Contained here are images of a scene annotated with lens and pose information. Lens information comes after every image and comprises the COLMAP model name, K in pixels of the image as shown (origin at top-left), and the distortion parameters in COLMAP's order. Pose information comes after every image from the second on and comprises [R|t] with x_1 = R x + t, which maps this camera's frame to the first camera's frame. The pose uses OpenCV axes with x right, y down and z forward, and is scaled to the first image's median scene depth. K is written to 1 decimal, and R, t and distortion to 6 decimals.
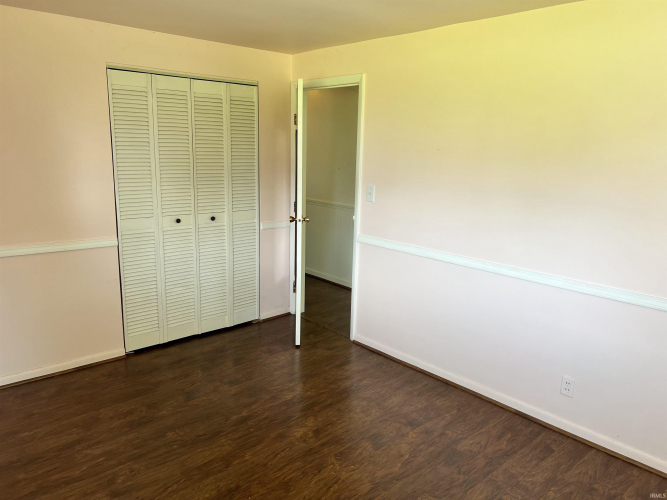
lens RADIAL K [[503.9, 0, 333.5], [0, 503.9, 250.0], [0, 0, 1]] dist [0.080623, -0.108148]
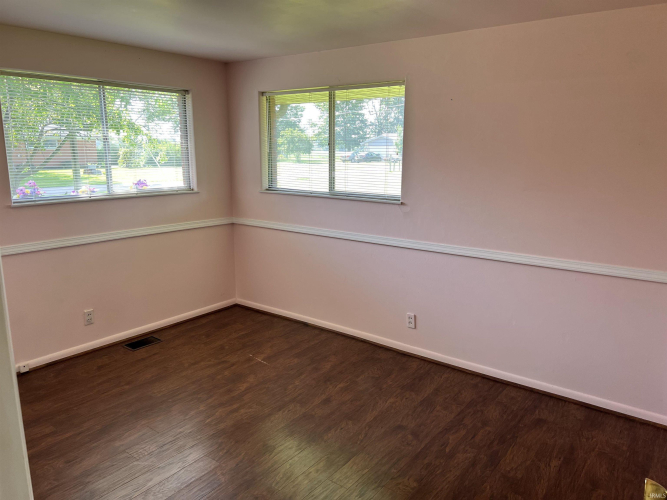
lens RADIAL K [[503.9, 0, 333.5], [0, 503.9, 250.0], [0, 0, 1]] dist [0.080623, -0.108148]
pose [[-0.983645, 0.000335, -0.180119, -0.032218], [-0.071828, 0.916316, 0.393963, -0.359925], [0.165178, 0.400457, -0.901305, 1.707107]]
